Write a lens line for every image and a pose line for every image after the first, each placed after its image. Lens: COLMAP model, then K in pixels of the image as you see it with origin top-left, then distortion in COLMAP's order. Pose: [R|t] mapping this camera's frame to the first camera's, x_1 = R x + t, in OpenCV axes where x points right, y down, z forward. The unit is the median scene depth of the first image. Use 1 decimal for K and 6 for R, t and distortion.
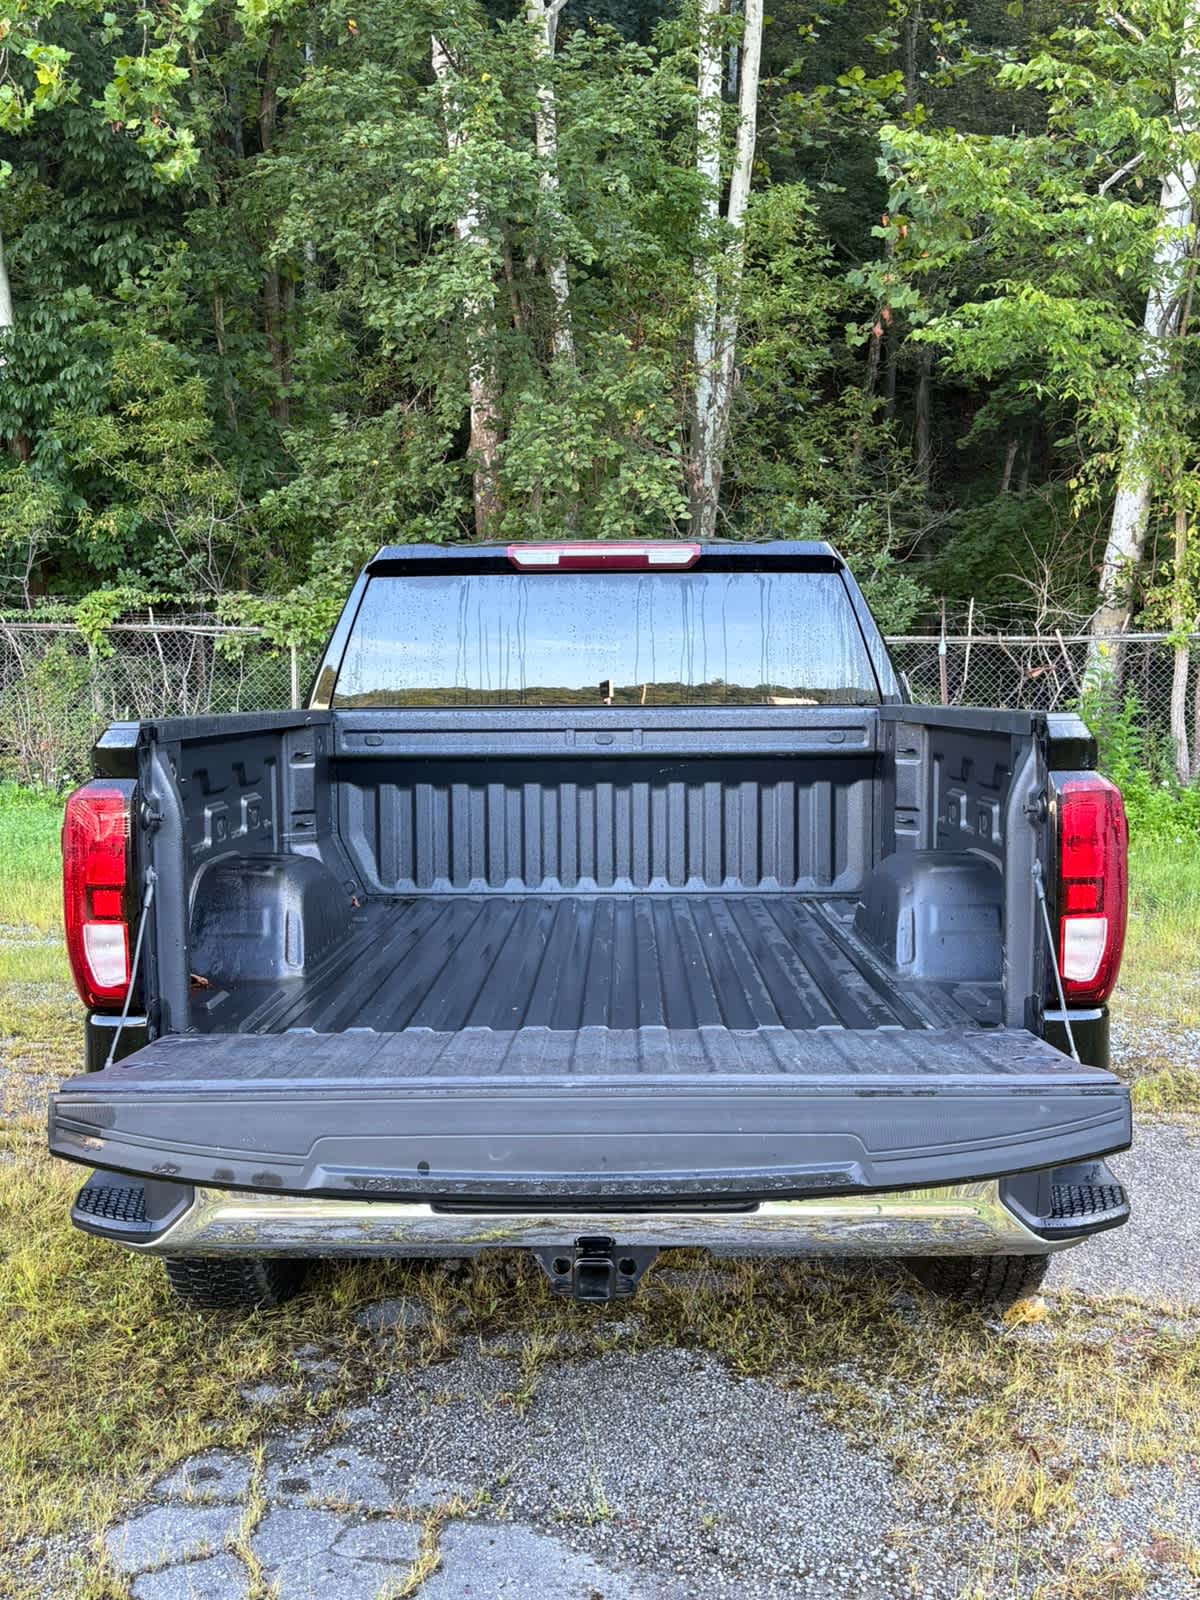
lens RADIAL K [[1710.9, 0, 601.5], [0, 1710.9, 824.8], [0, 0, 1]] dist [0.002374, -0.020188]
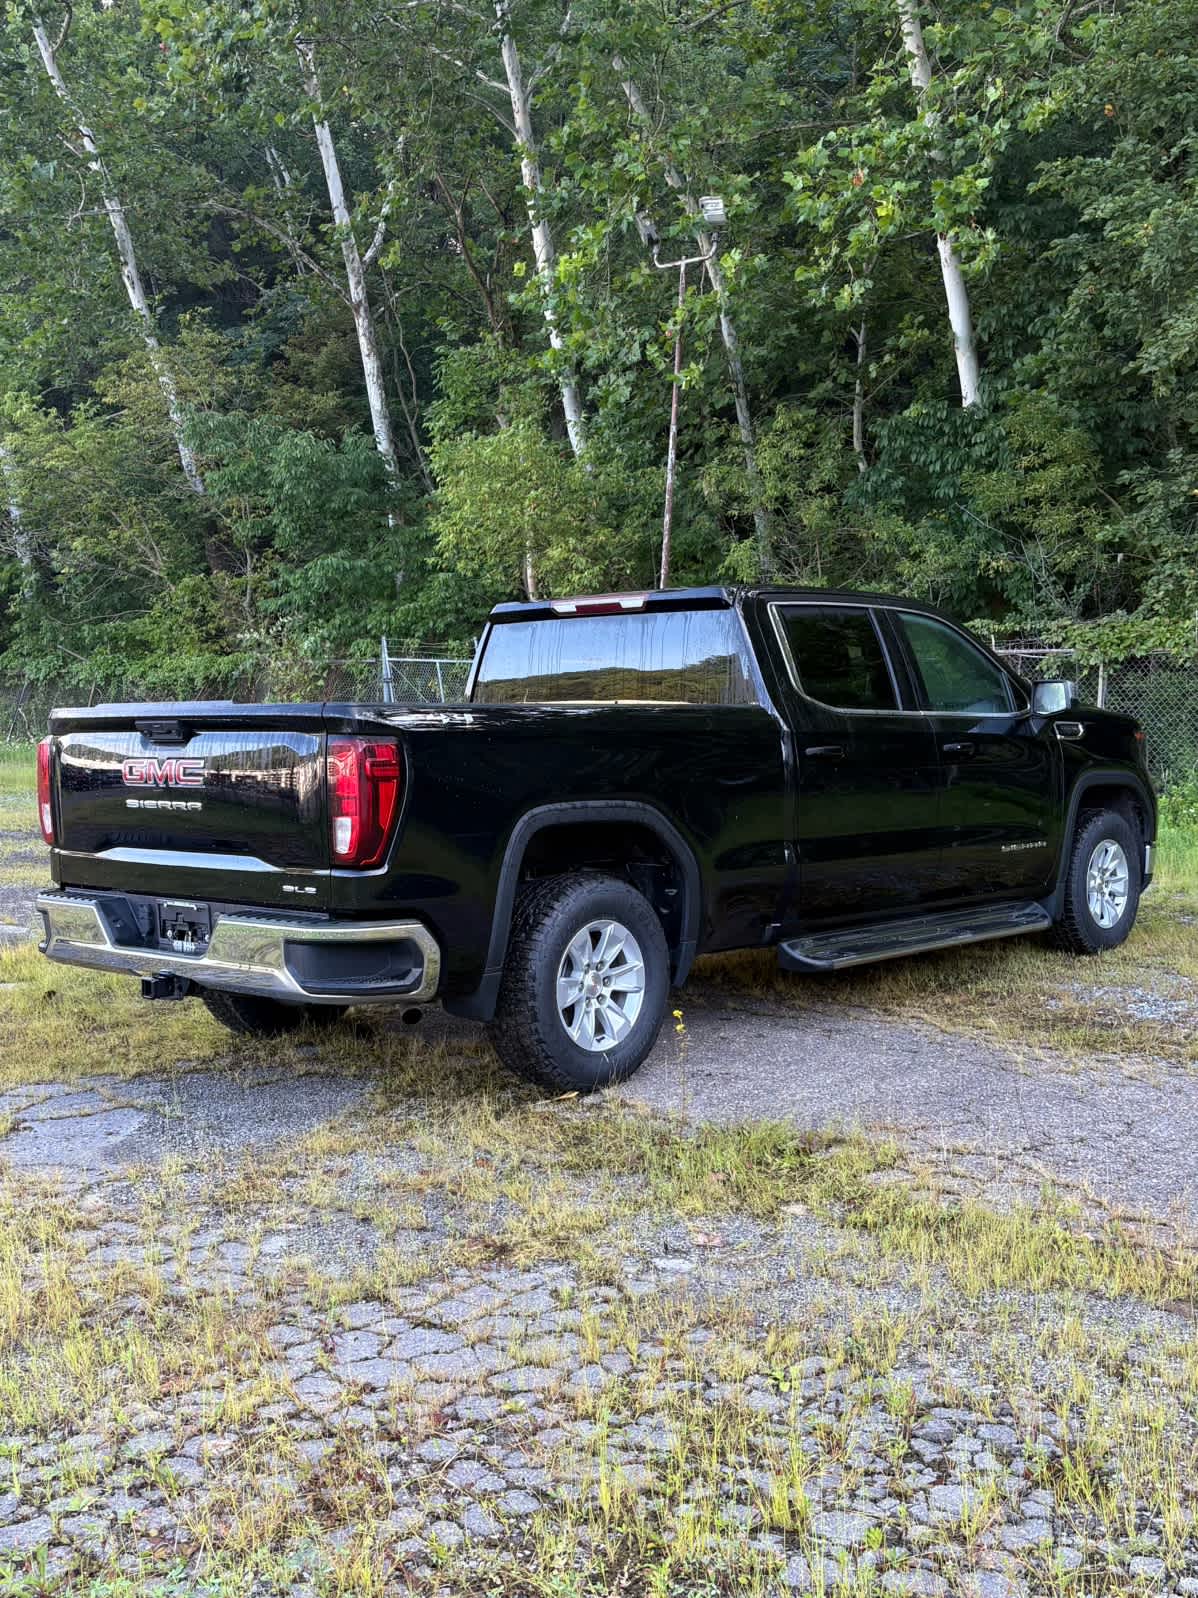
lens RADIAL K [[1668.1, 0, 599.0], [0, 1668.1, 799.0], [0, 0, 1]] dist [0.000673, -0.026771]
pose [[0.752741, 0.027922, -0.657725, 0.945362], [-0.045417, 0.998922, -0.009571, 0.023483], [0.656749, 0.037076, 0.753198, -0.073556]]
